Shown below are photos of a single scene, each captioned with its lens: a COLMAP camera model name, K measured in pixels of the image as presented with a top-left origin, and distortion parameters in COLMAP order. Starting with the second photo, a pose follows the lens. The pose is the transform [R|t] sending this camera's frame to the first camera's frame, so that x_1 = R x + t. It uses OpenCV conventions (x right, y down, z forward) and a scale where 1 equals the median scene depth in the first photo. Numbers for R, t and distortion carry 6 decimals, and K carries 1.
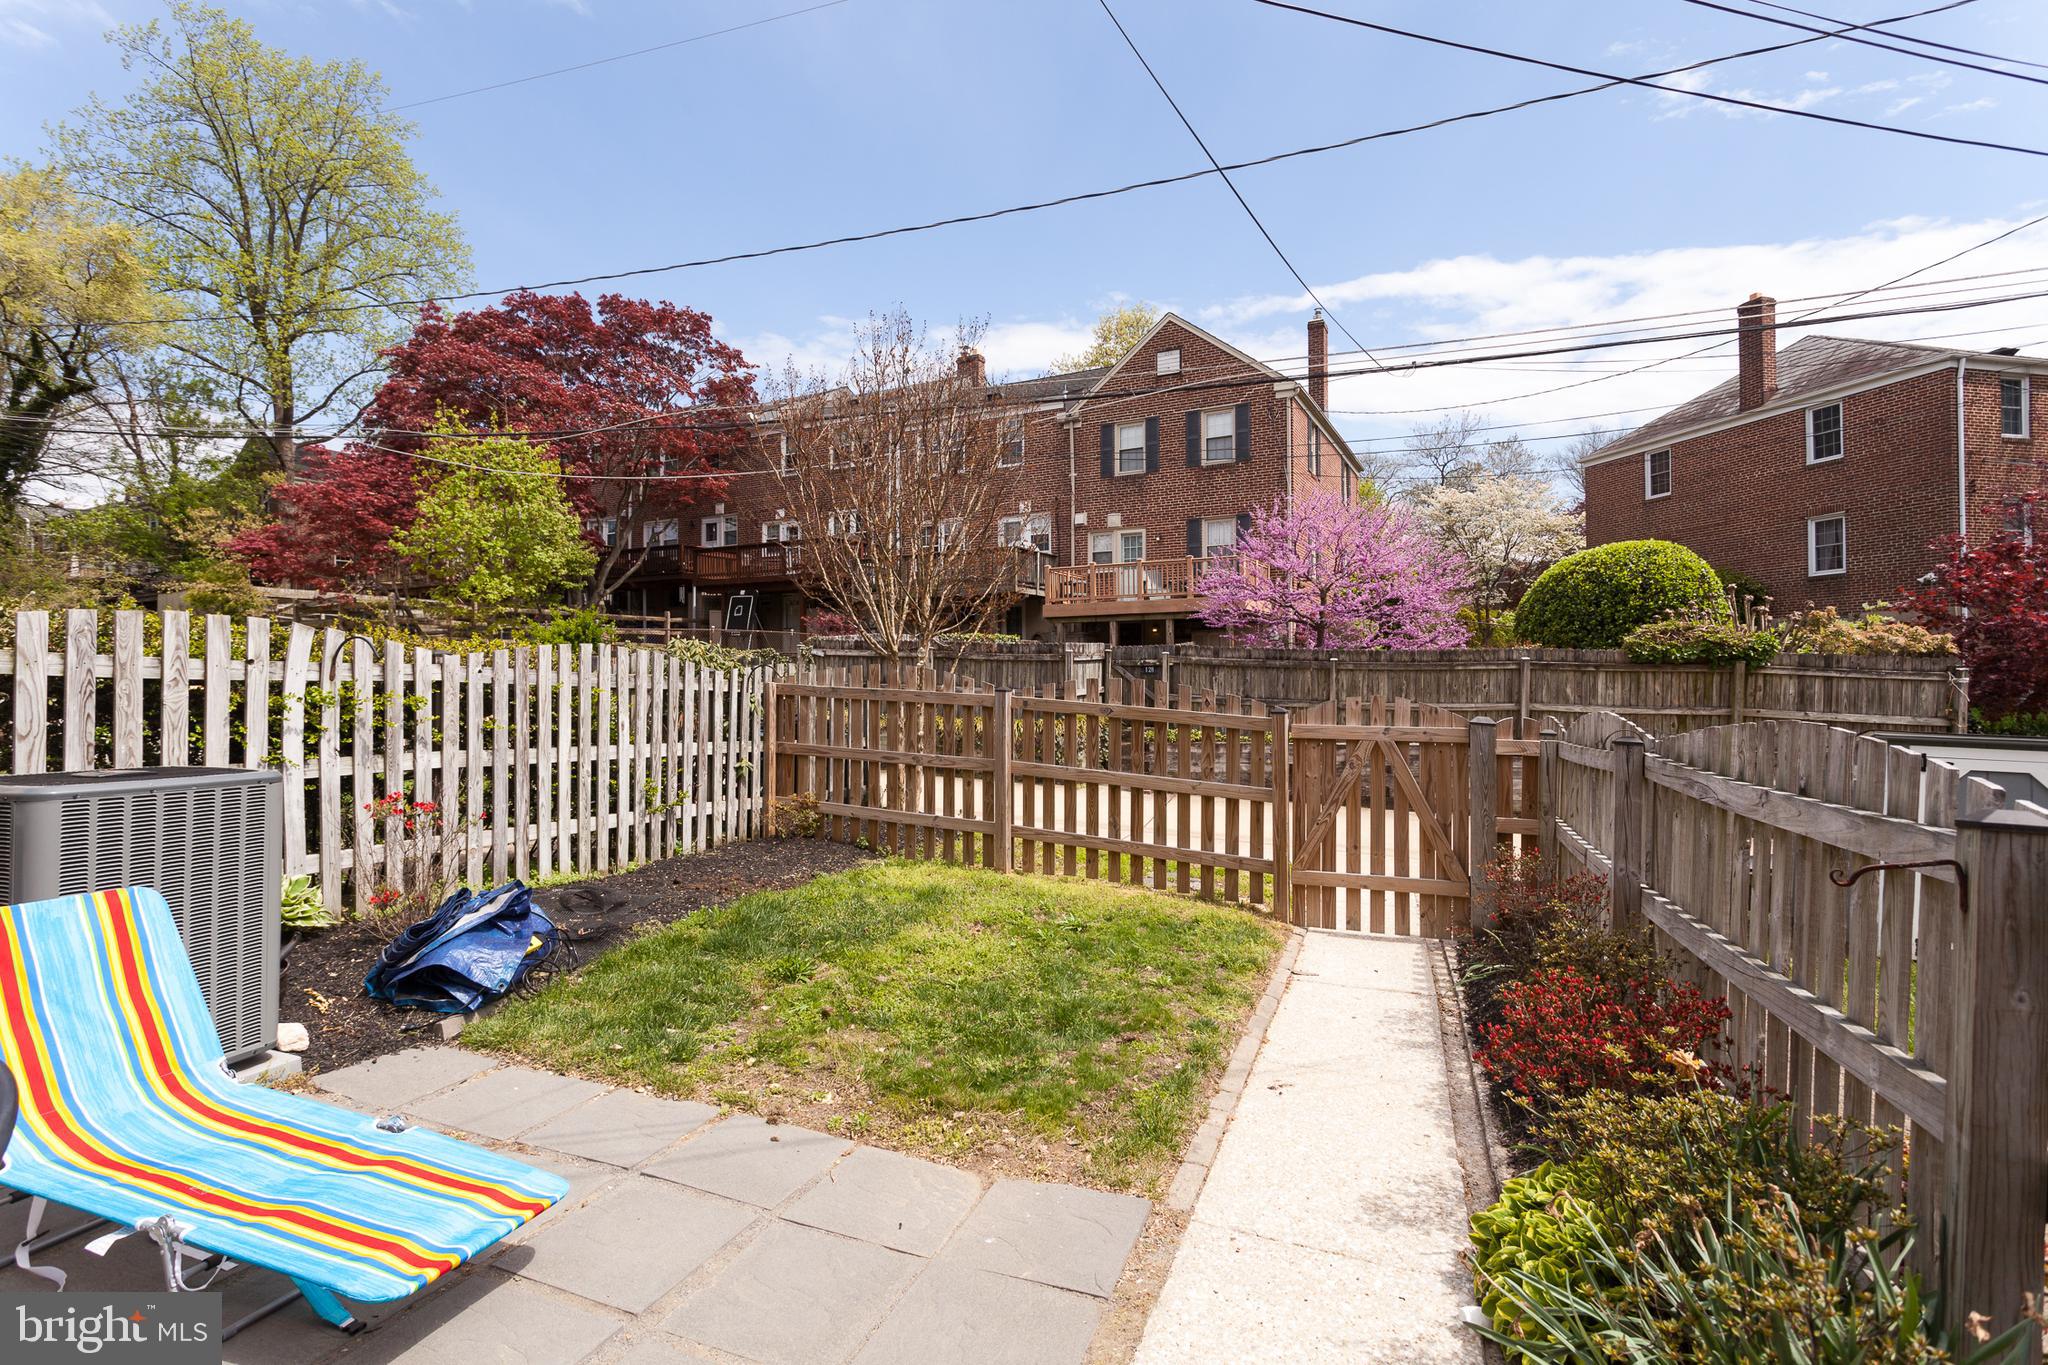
lens RADIAL K [[964.3, 0, 1010.9], [0, 964.3, 677.9], [0, 0, 1]] dist [0.000304, 0.000301]
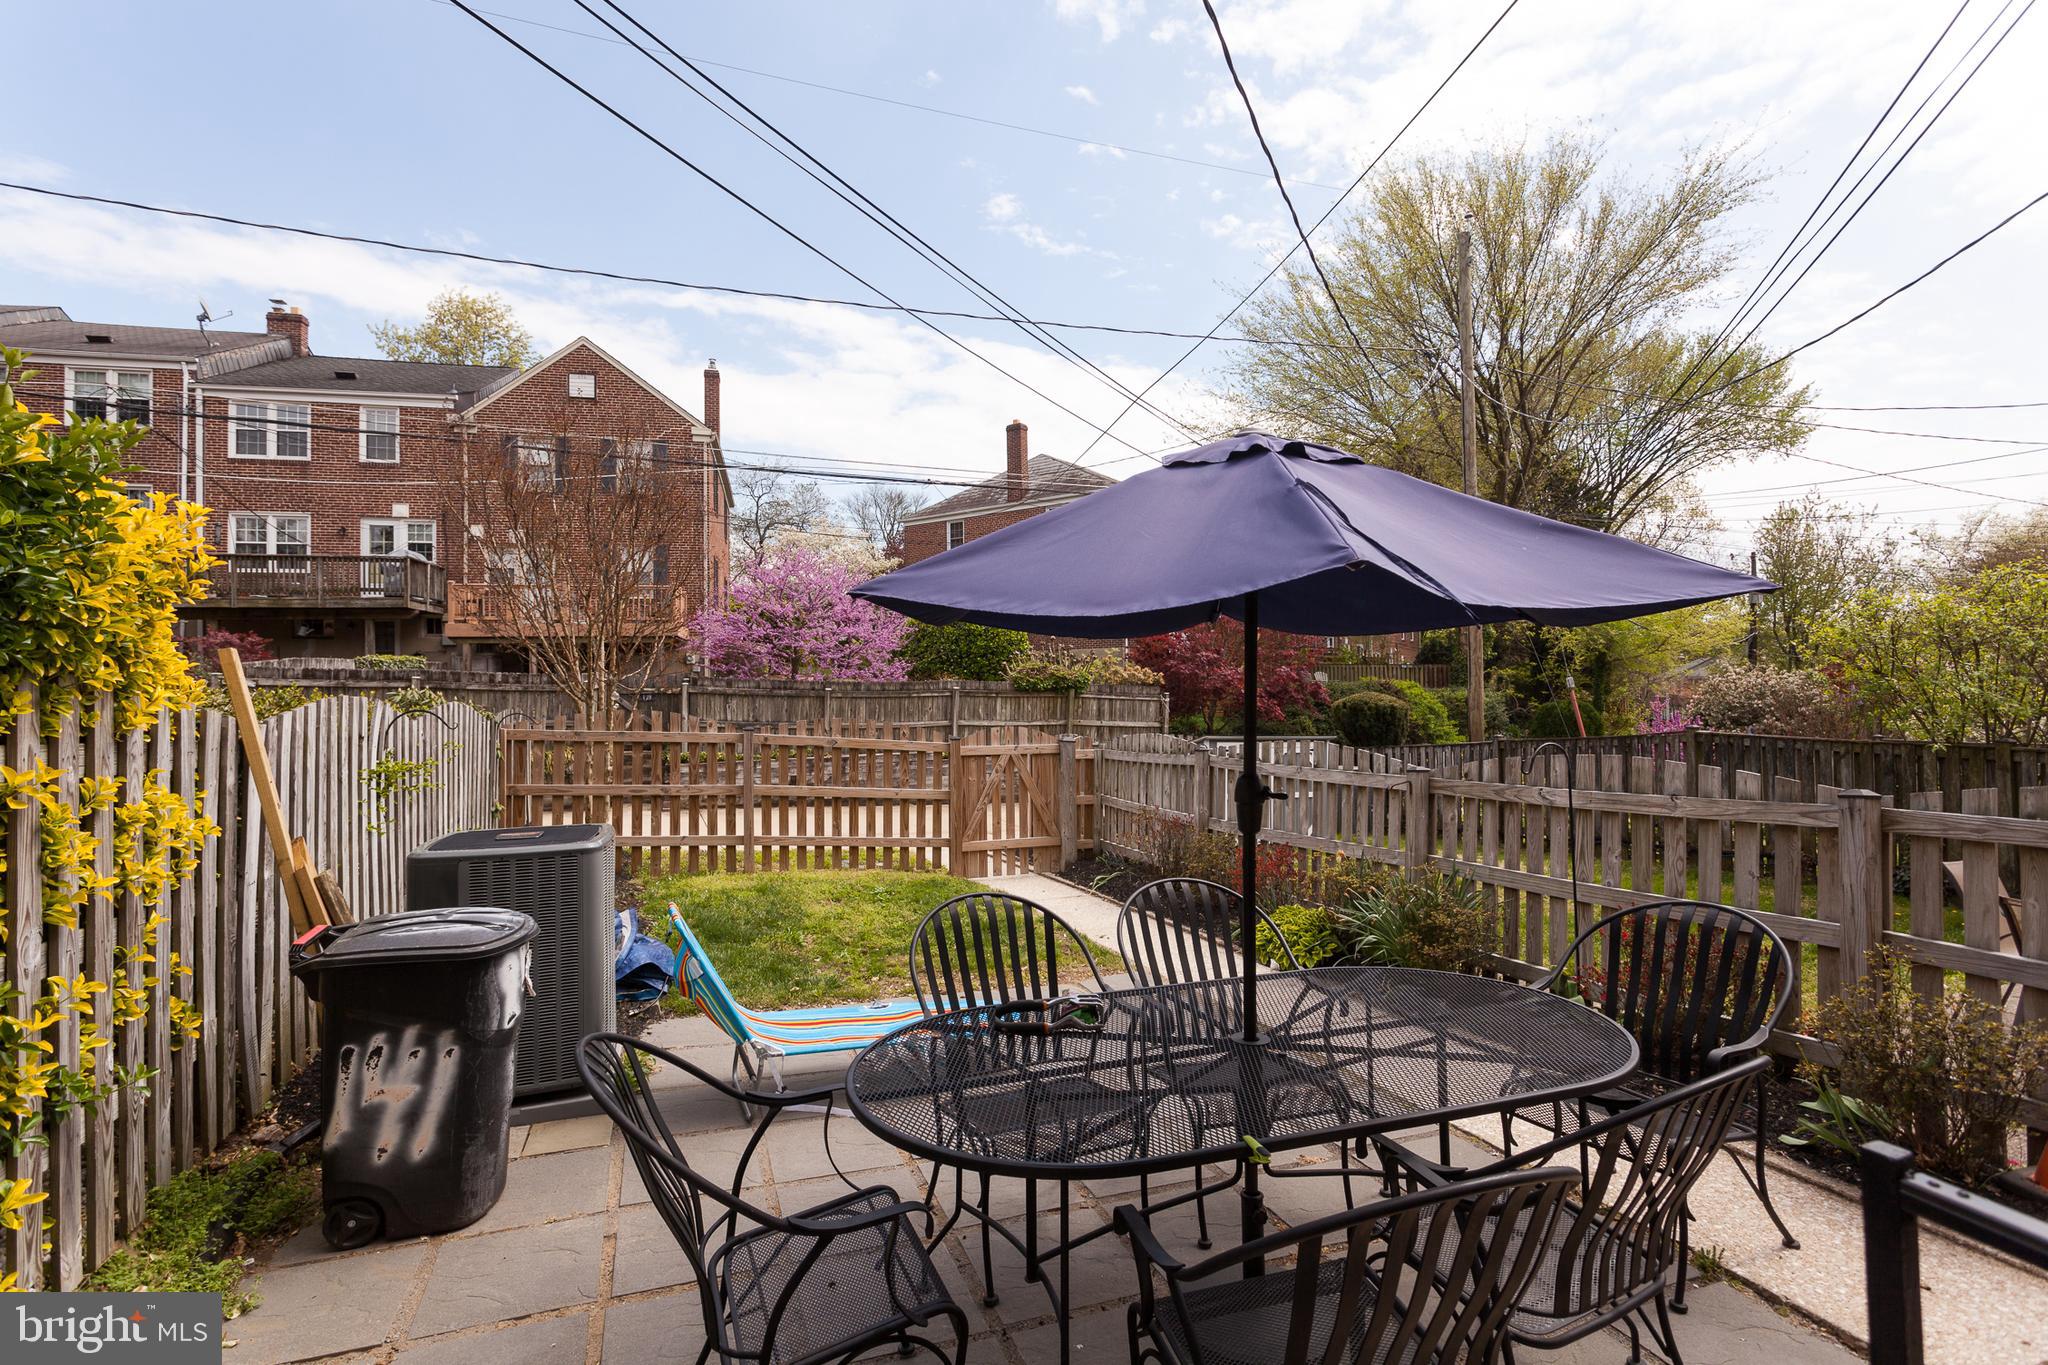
lens RADIAL K [[964.3, 0, 1010.9], [0, 964.3, 677.9], [0, 0, 1]] dist [0.000304, 0.000301]
pose [[0.755805, -0.000311, 0.654796, -0.317773], [0.007647, 0.999936, -0.008353, -0.022764], [-0.654752, 0.011320, 0.755759, -0.096423]]
